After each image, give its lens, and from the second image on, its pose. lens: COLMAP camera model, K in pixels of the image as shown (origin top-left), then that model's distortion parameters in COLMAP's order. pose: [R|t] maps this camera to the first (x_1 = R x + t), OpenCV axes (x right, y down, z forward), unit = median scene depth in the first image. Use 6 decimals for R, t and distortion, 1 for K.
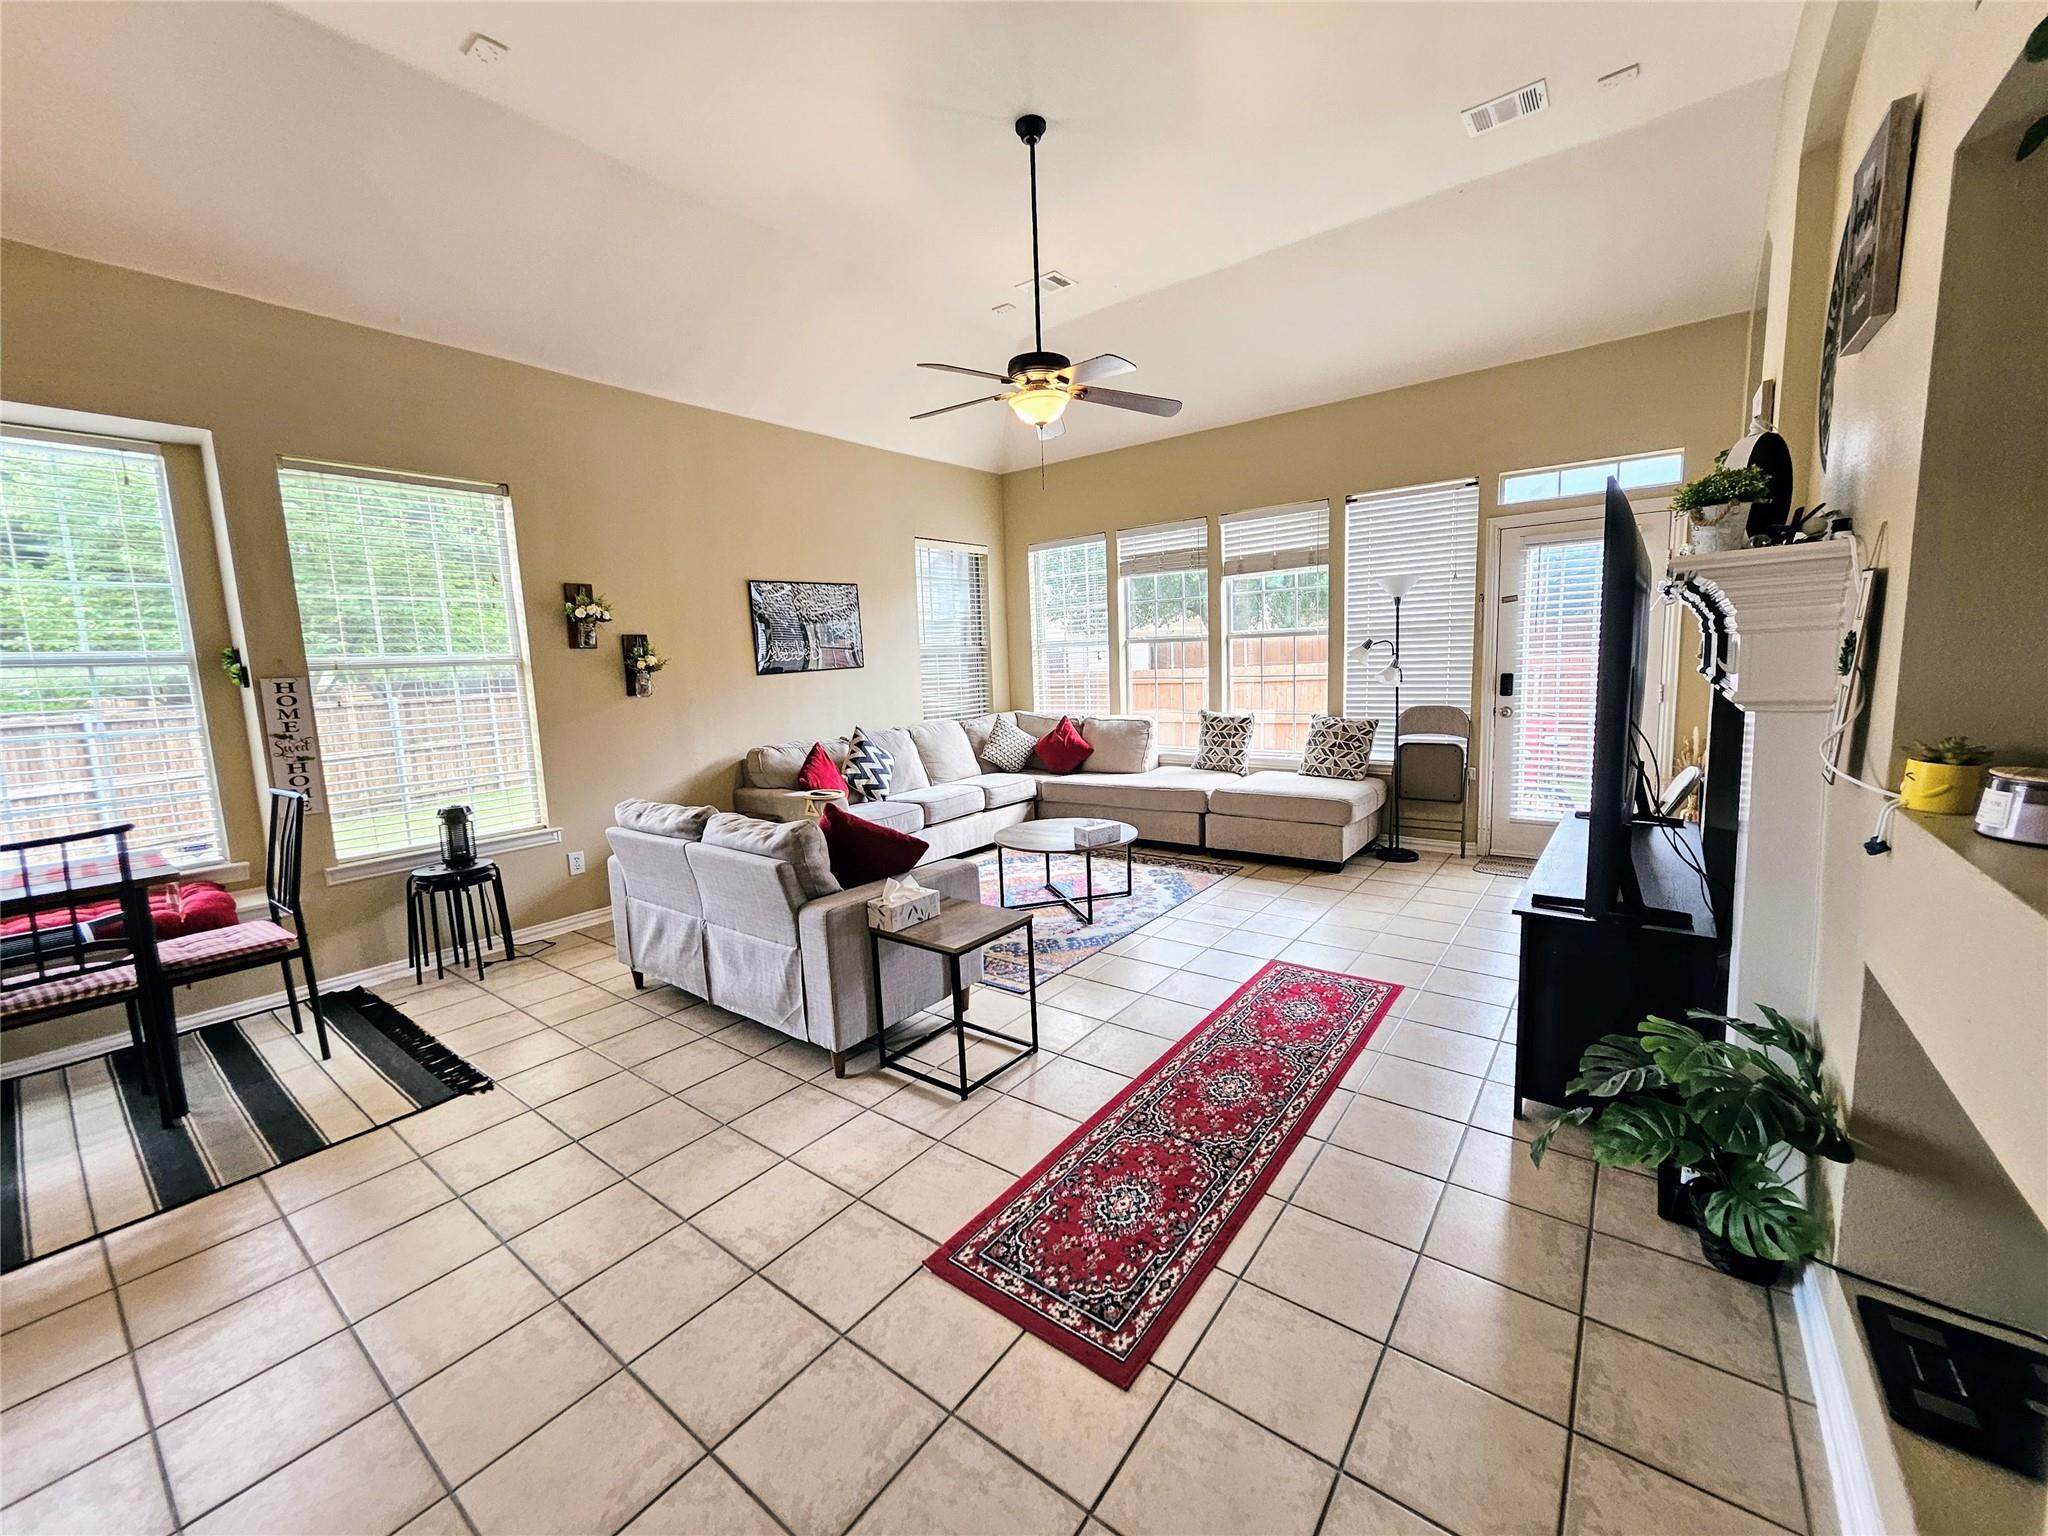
lens RADIAL K [[806.5, 0, 1023.4], [0, 806.5, 762.5], [0, 0, 1]] dist [0.001153, -0.000214]
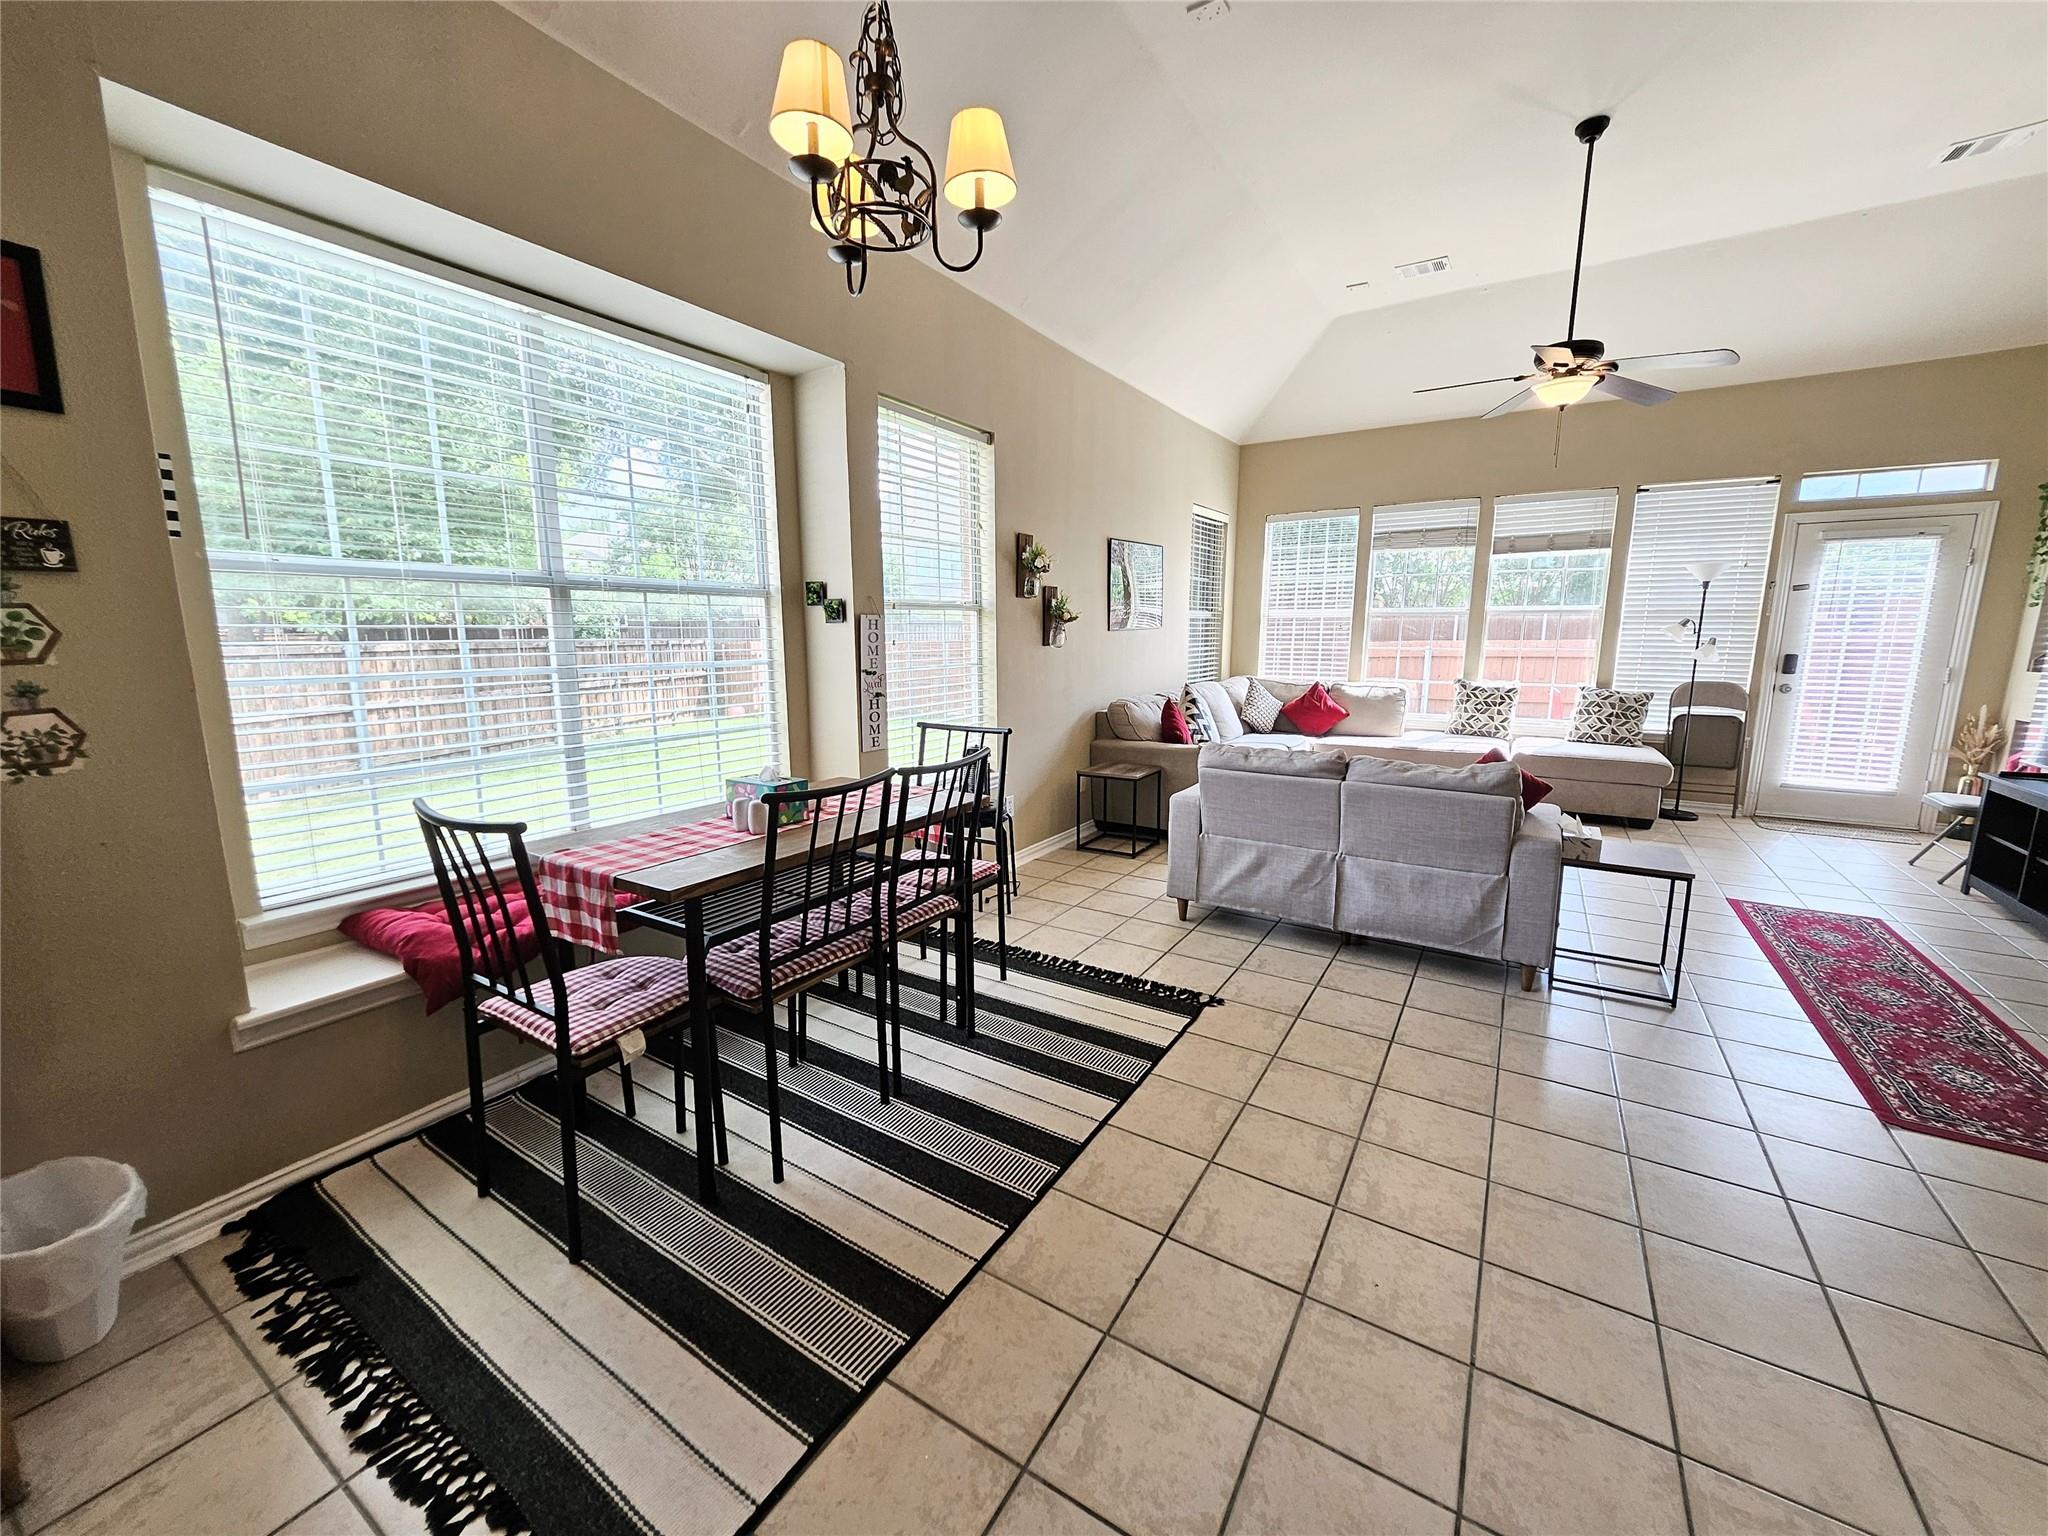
lens RADIAL K [[817.1, 0, 1017.6], [0, 817.1, 759.0], [0, 0, 1]] dist [0.005871, 0.000078]
pose [[0.995124, 0.022819, 0.095953, -0.562786], [-0.025810, 0.999215, 0.030044, 0.027839], [-0.095192, -0.032374, 0.994932, -0.031101]]
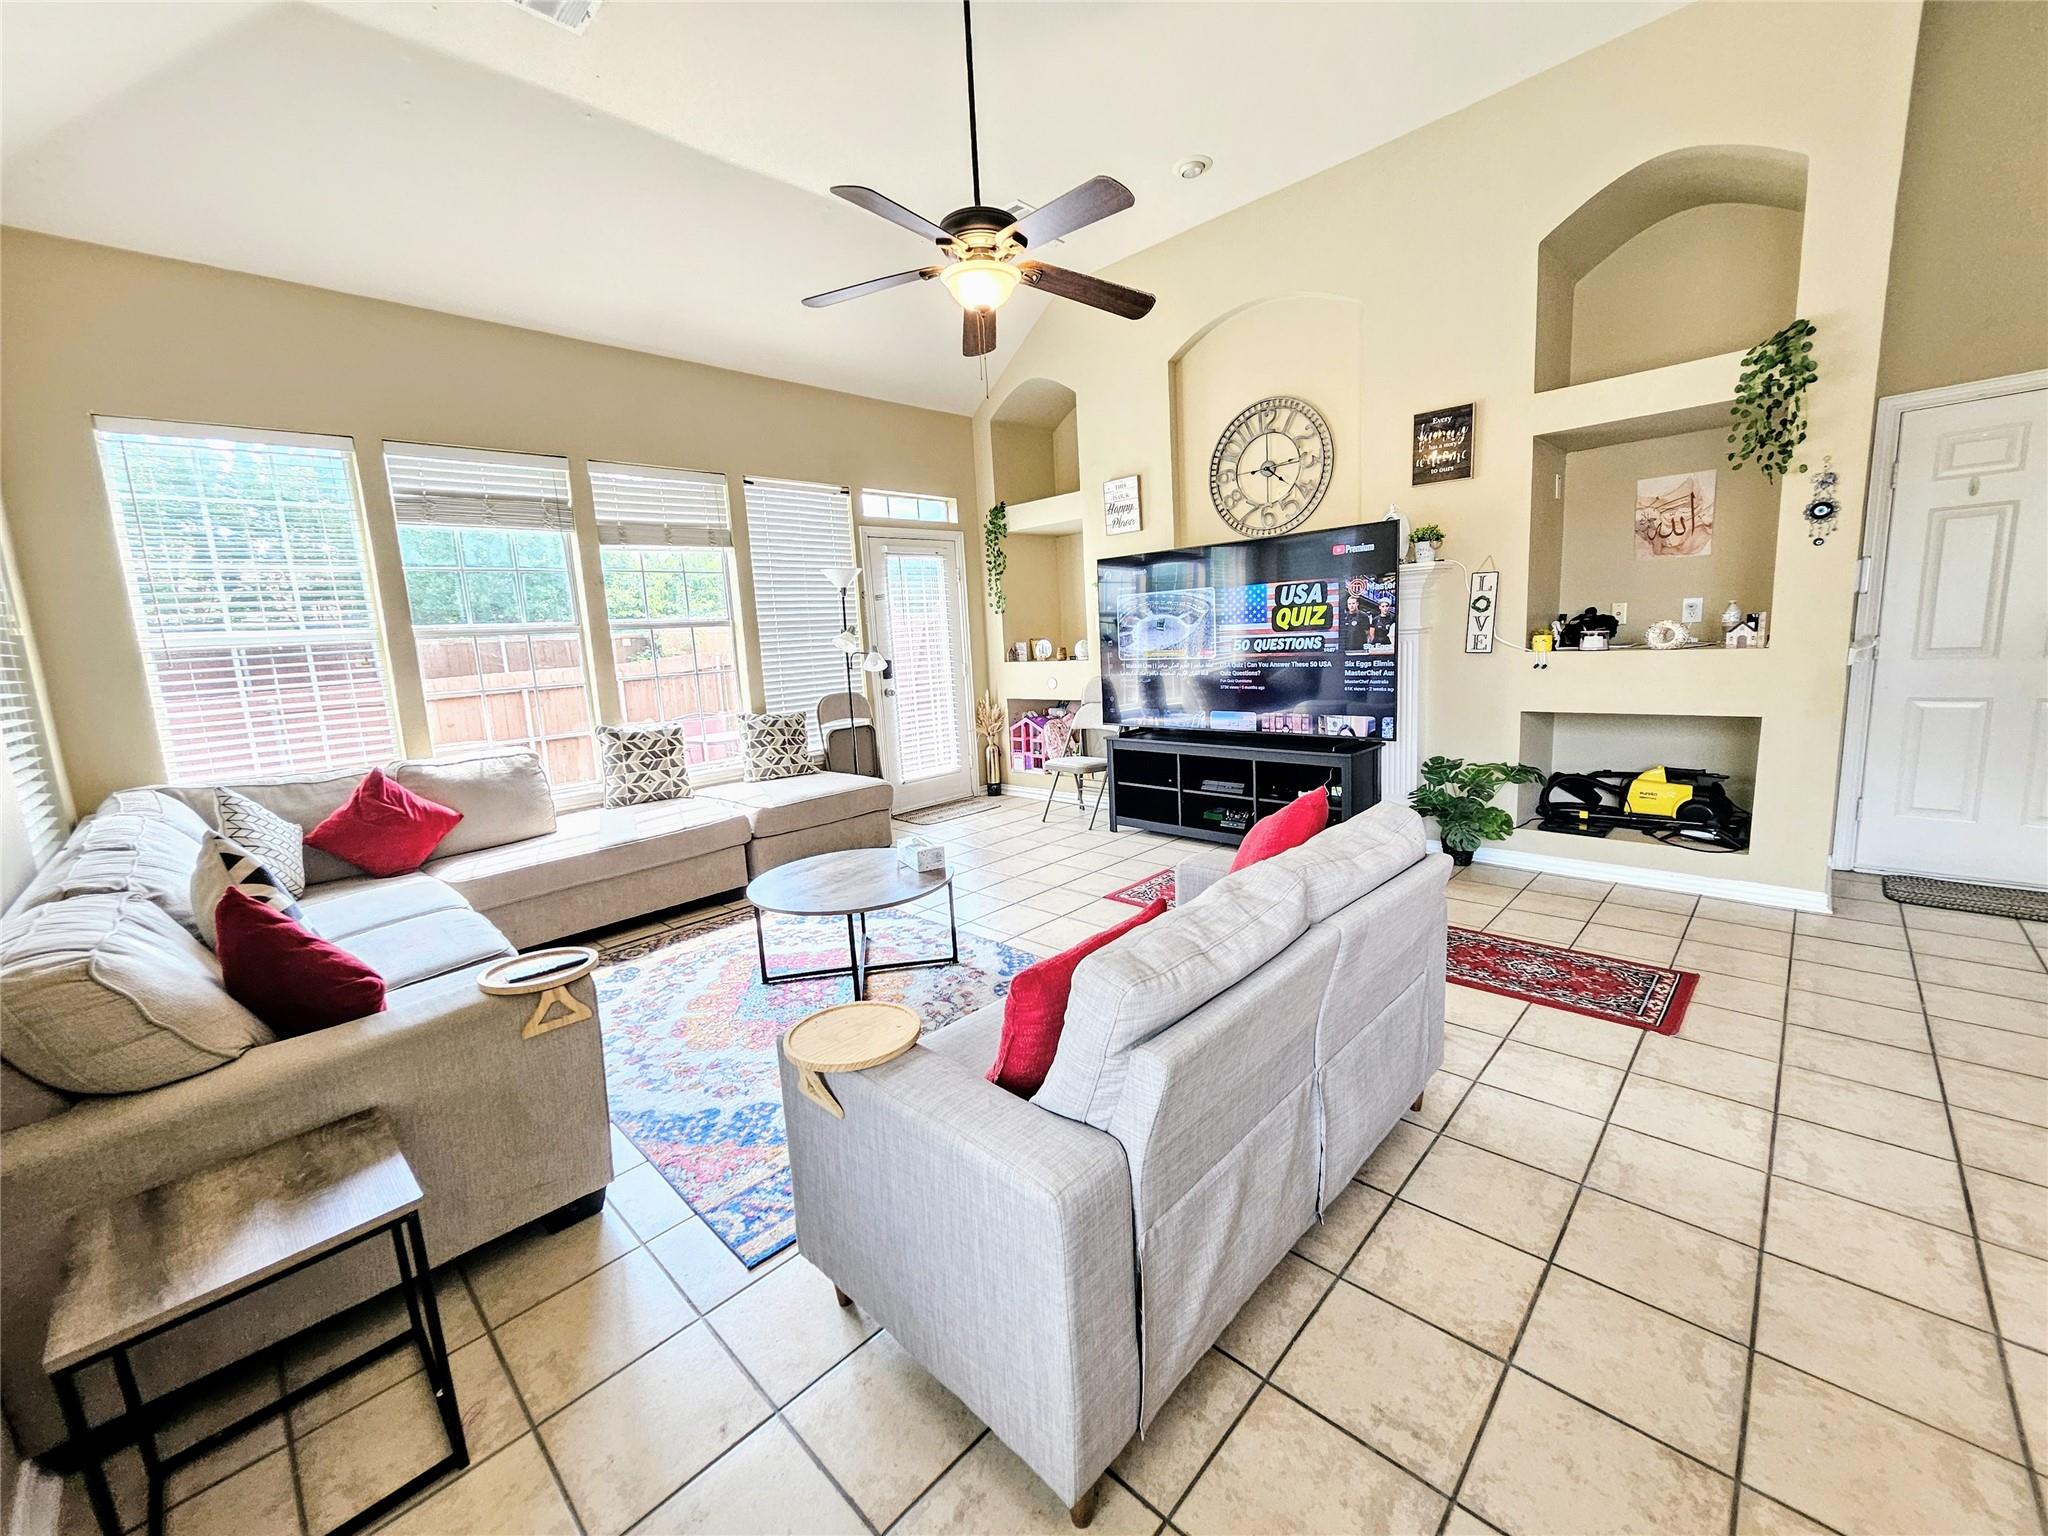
lens RADIAL K [[806.5, 0, 1023.4], [0, 806.5, 762.5], [0, 0, 1]] dist [0.001153, -0.000214]
pose [[0.118491, -0.128452, 0.984612, -0.547067], [0.179335, 0.978059, 0.106015, -0.052394], [-0.976626, 0.164013, 0.138927, 0.655301]]
